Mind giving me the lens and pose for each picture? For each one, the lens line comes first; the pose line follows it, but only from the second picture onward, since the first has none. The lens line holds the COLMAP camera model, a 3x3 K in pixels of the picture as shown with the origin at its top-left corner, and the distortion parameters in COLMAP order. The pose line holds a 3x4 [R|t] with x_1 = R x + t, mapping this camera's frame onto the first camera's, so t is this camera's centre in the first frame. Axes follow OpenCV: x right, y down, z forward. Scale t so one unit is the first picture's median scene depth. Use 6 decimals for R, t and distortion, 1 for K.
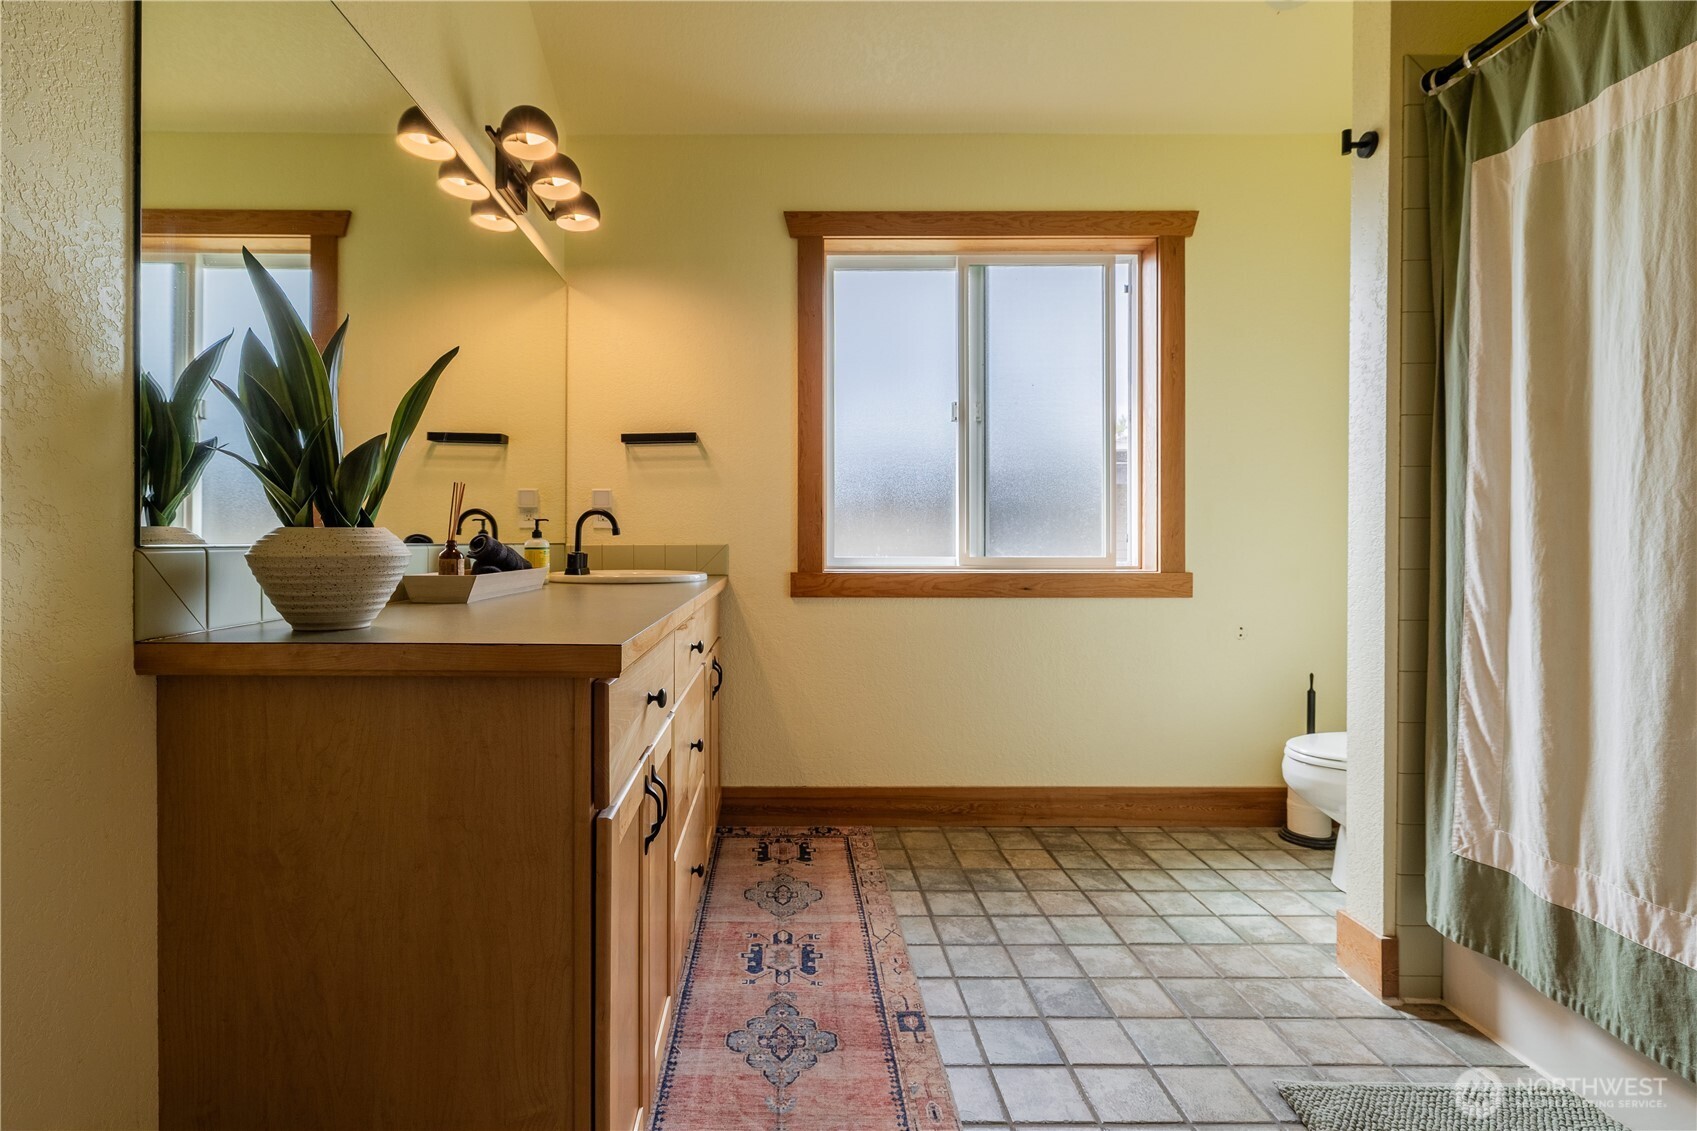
lens RADIAL K [[811.8, 0, 840.1], [0, 811.8, 566.9], [0, 0, 1]] dist [-0.008970, 0.000075]
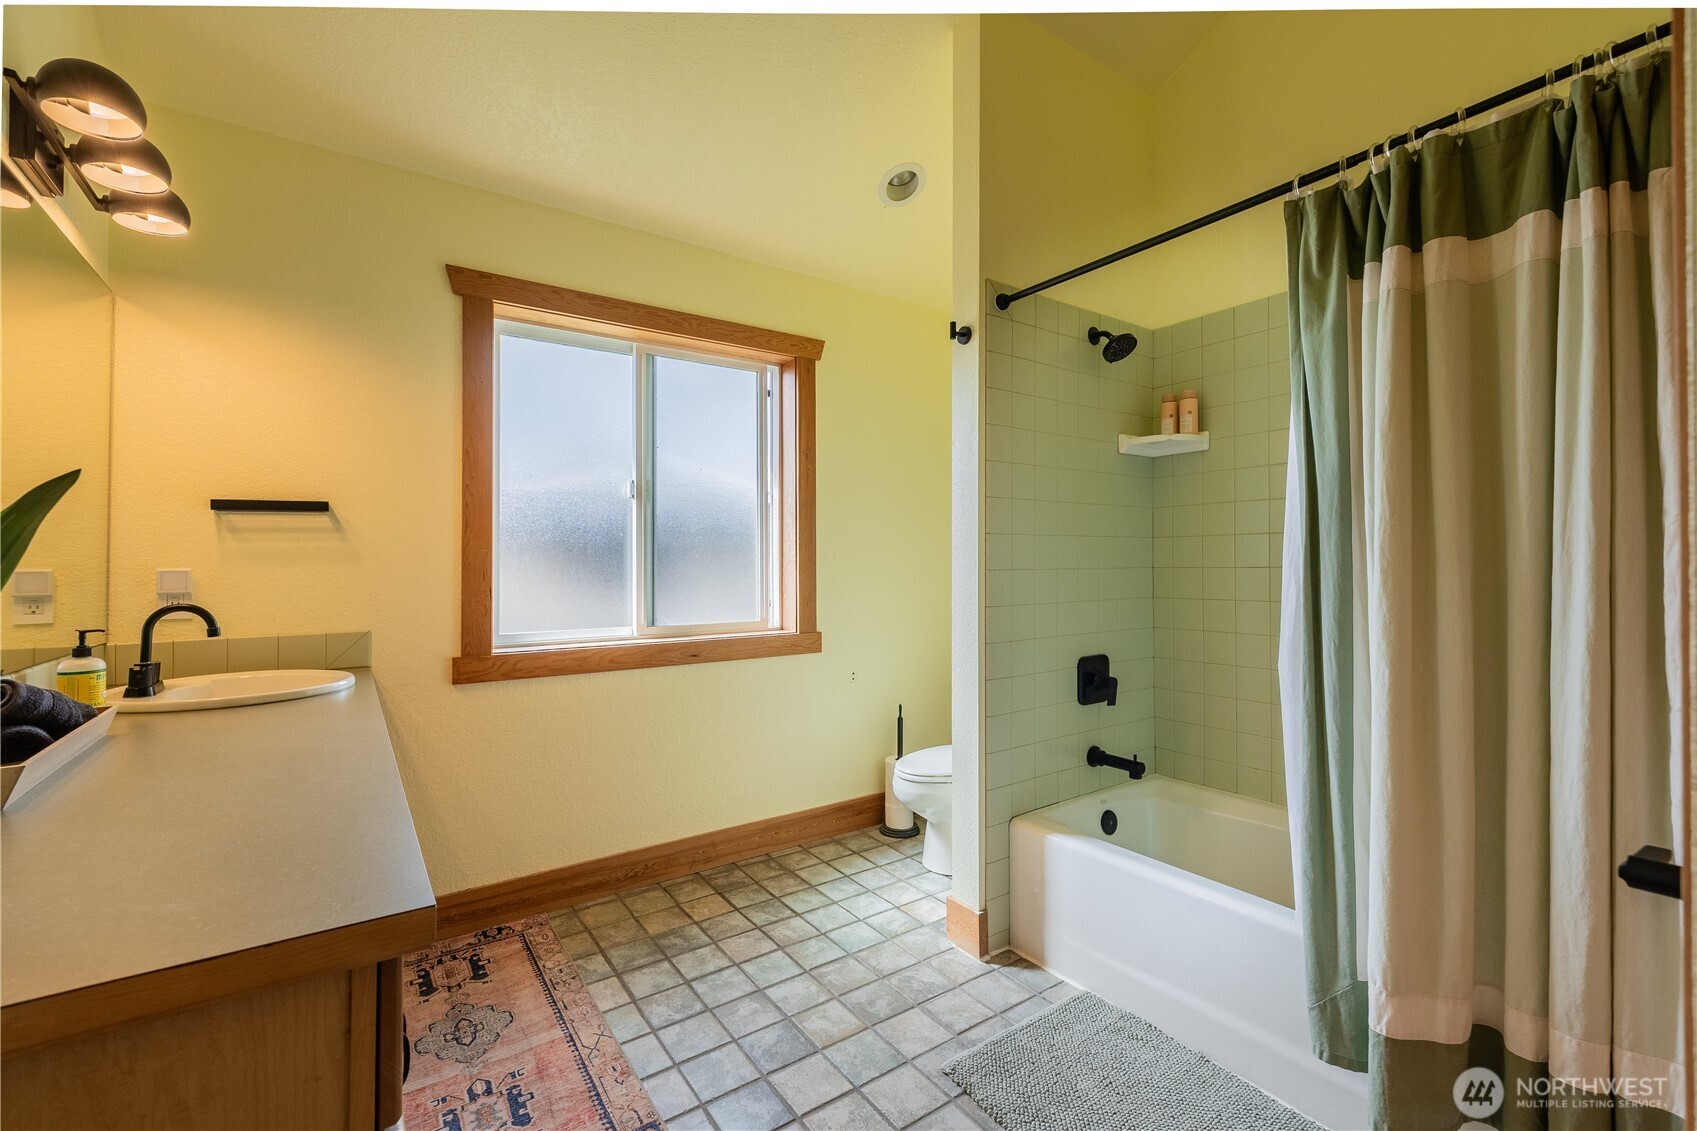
lens RADIAL K [[699.2, 0, 844.0], [0, 699.2, 553.1], [0, 0, 1]] dist [0.001360, -0.000071]
pose [[0.828298, 0.007524, 0.560238, -0.146835], [0.001976, 0.999864, -0.016349, -0.103592], [-0.560285, 0.014649, 0.828171, 0.101904]]
